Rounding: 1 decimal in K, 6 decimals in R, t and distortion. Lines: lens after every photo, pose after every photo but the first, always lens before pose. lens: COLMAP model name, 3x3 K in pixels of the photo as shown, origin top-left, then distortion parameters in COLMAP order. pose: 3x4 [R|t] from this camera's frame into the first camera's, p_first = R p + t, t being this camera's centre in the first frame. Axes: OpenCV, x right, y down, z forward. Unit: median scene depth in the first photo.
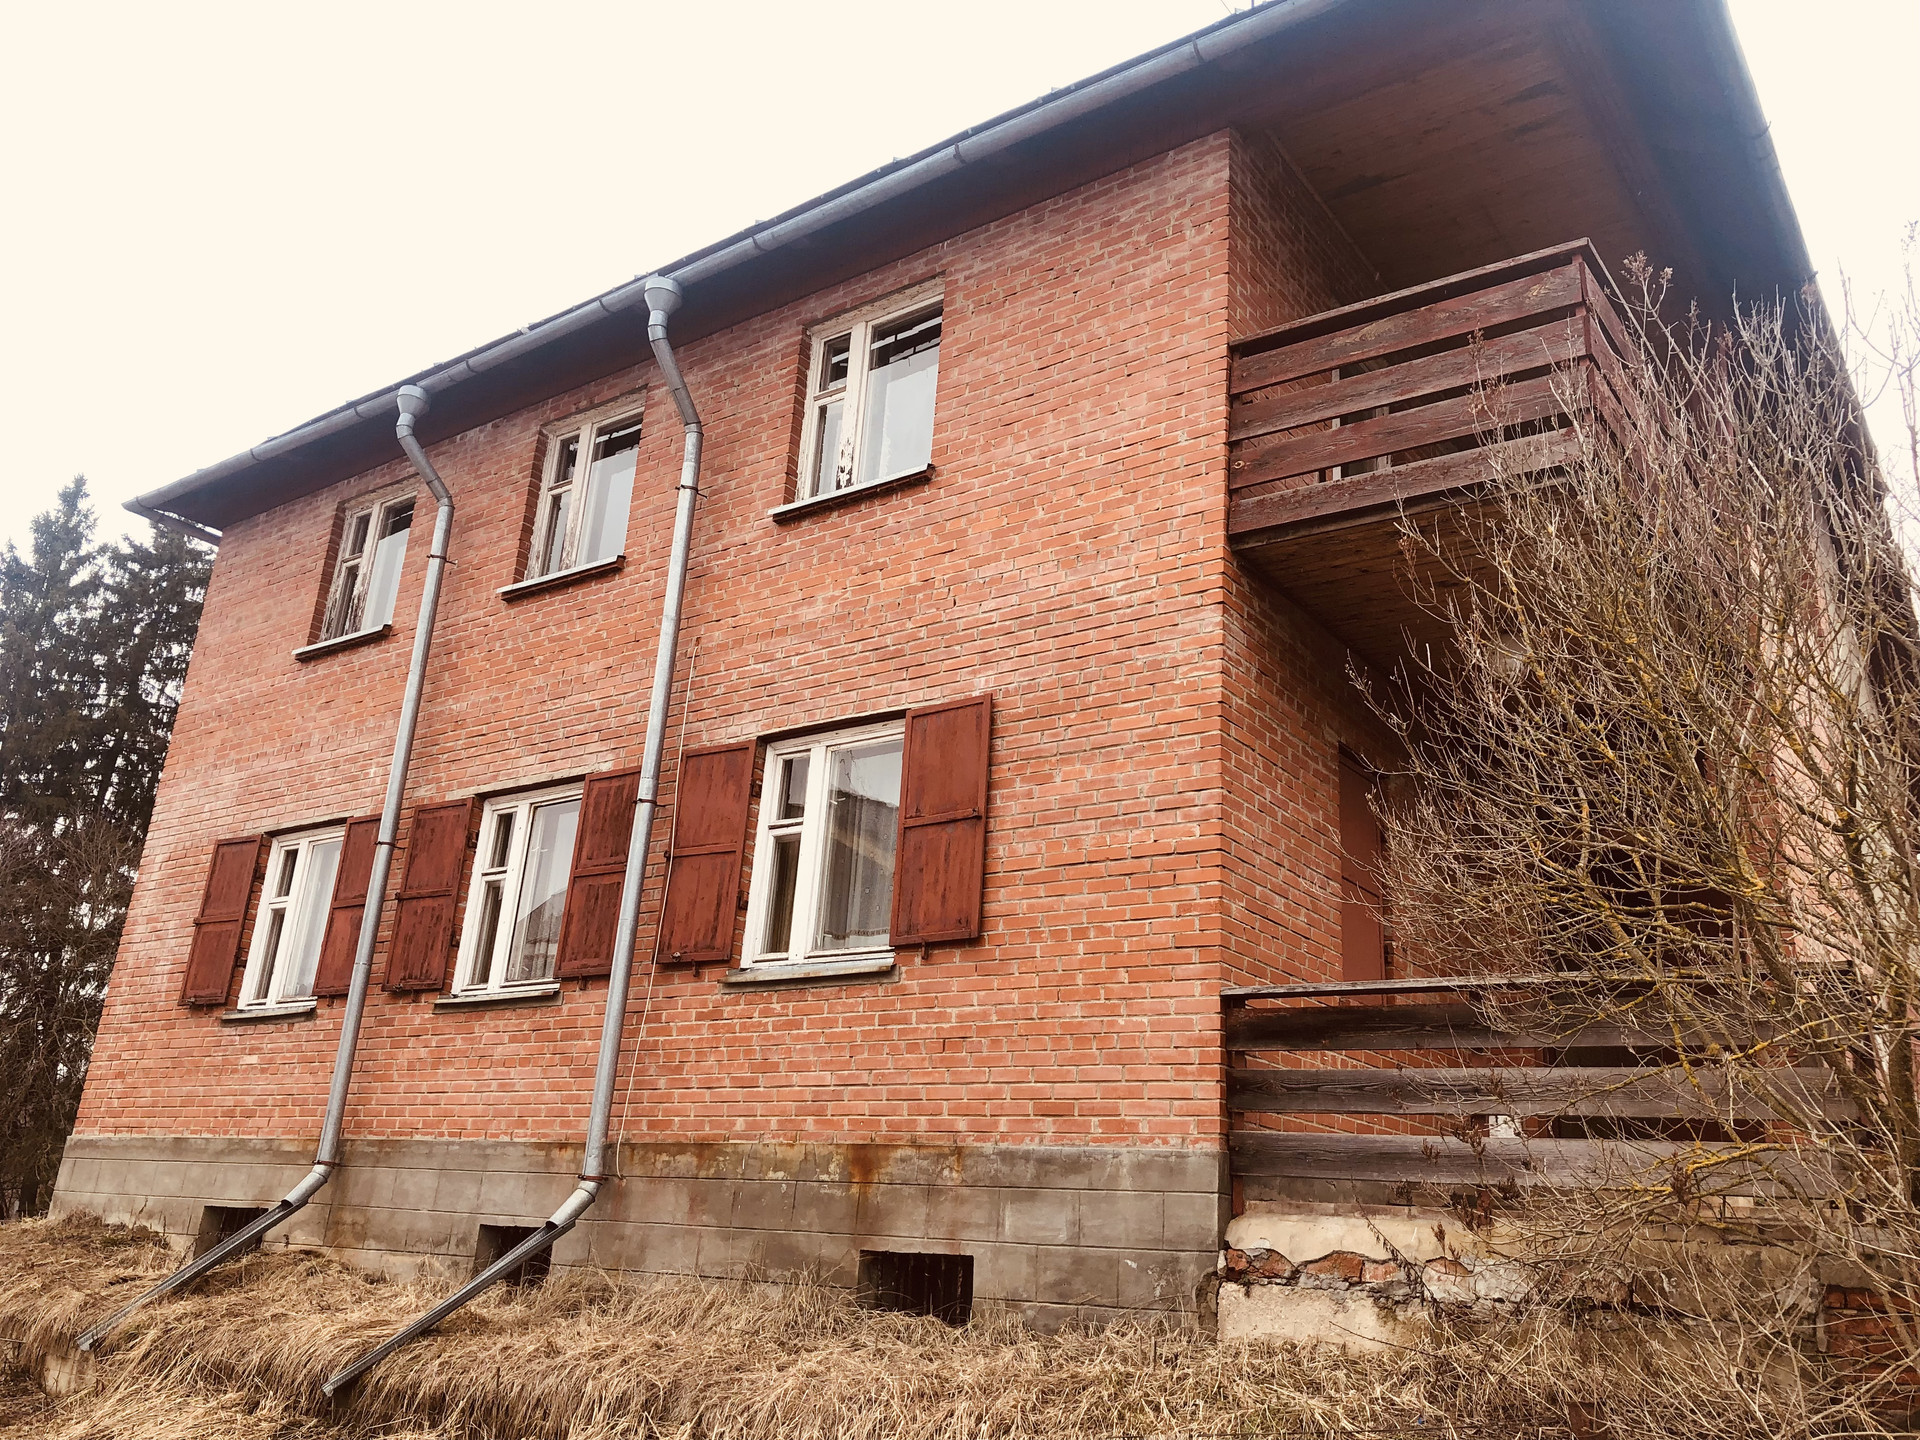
lens RADIAL K [[1549.8, 0, 960.0], [0, 1549.8, 720.0], [0, 0, 1]] dist [0.013314, -0.035894]
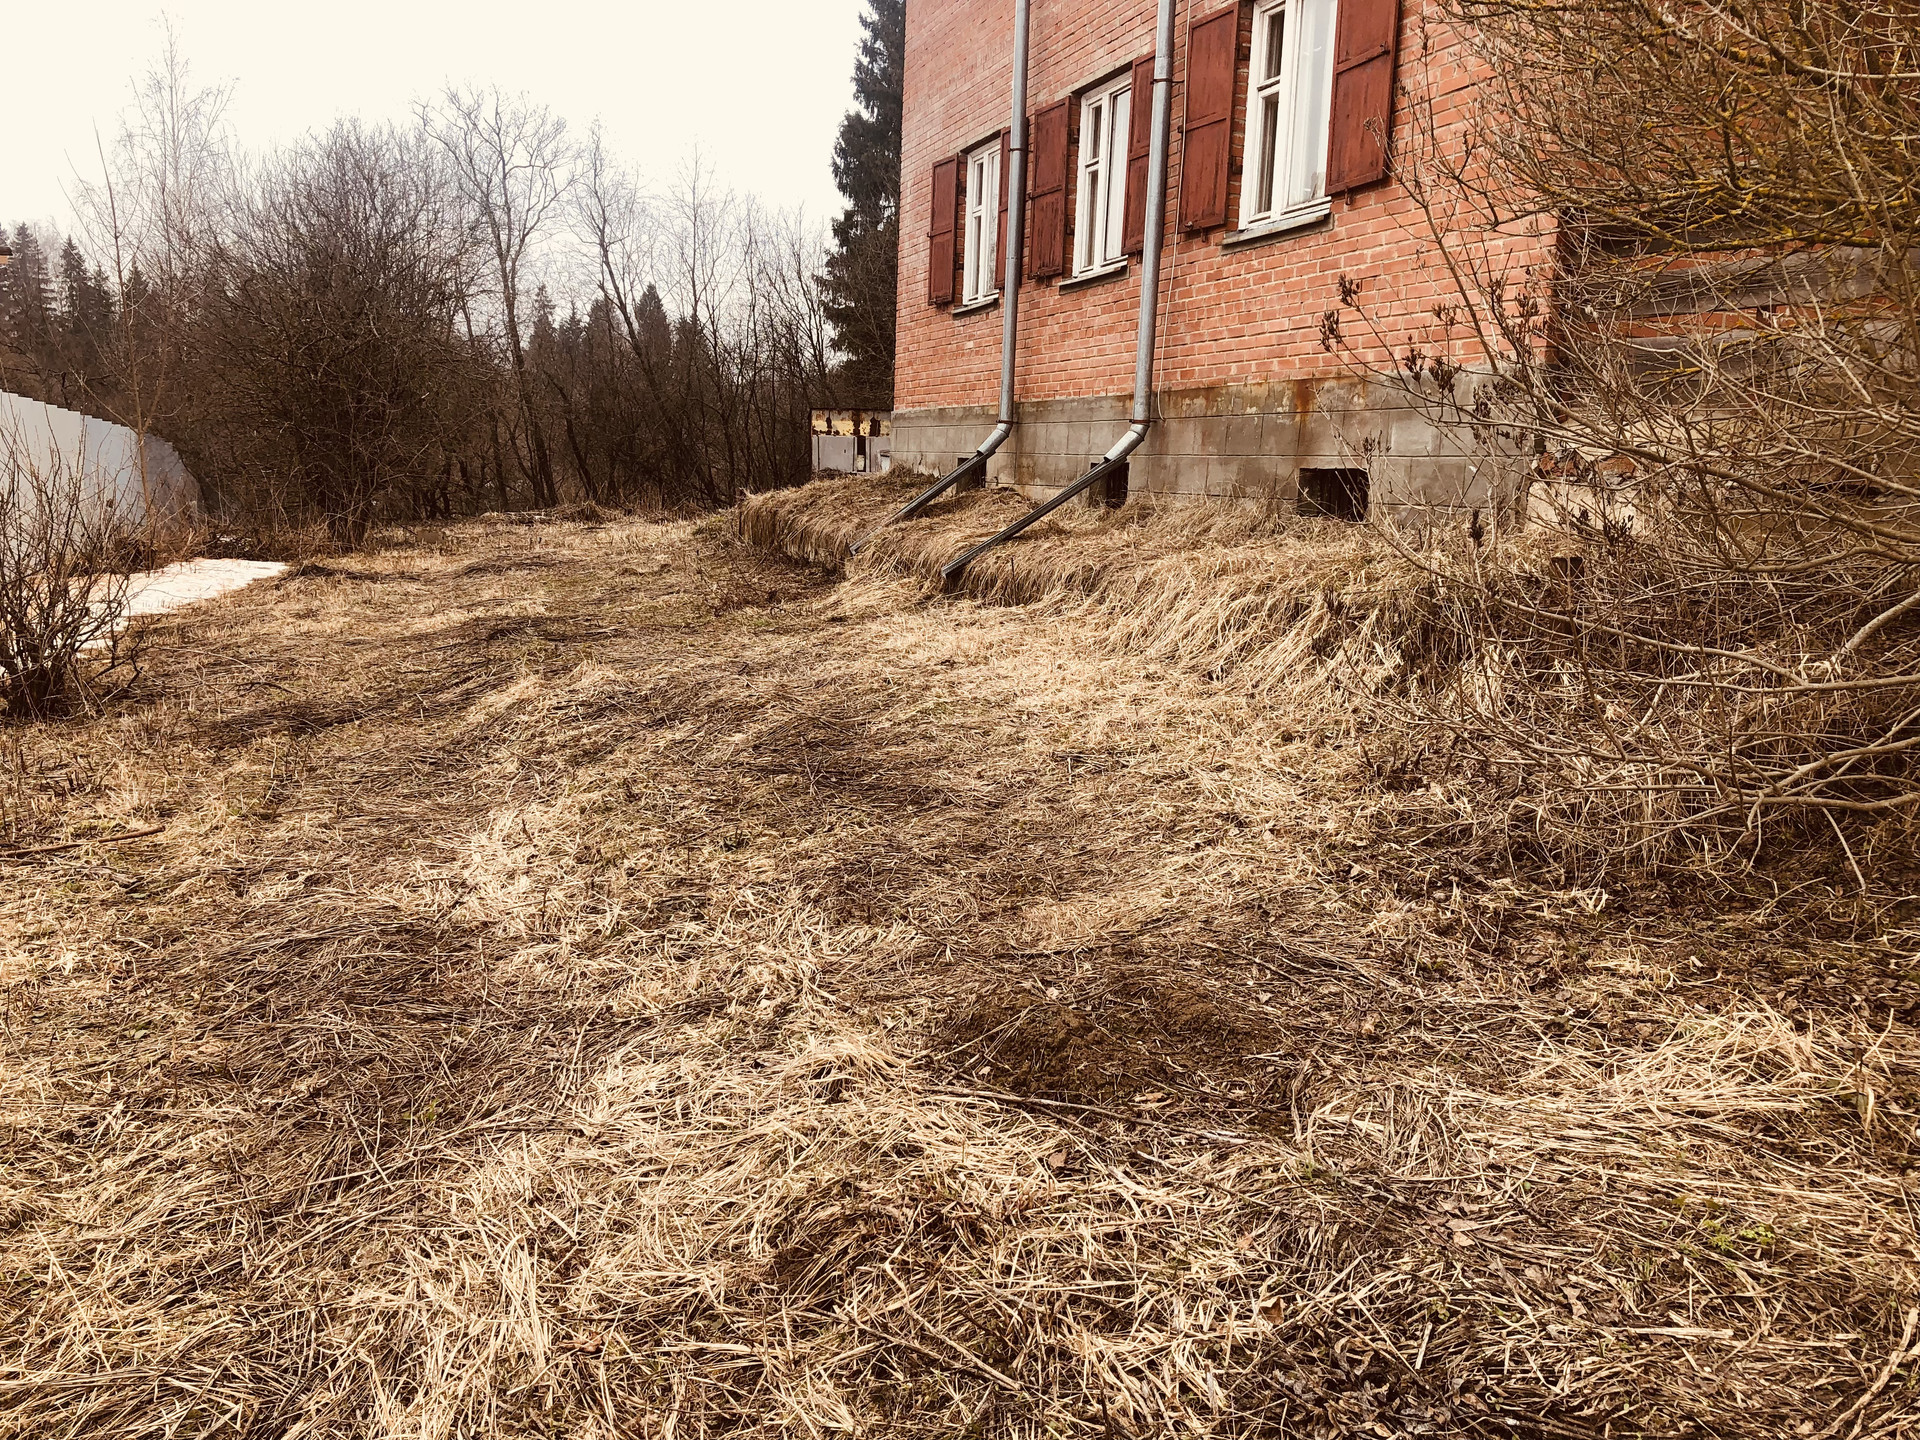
lens RADIAL K [[1549.8, 0, 960.0], [0, 1549.8, 720.0], [0, 0, 1]] dist [0.013314, -0.035894]
pose [[0.825822, 0.057115, -0.561031, 0.338576], [0.202399, 0.898555, 0.389401, 0.003053], [0.526358, -0.435128, 0.730487, -0.065727]]
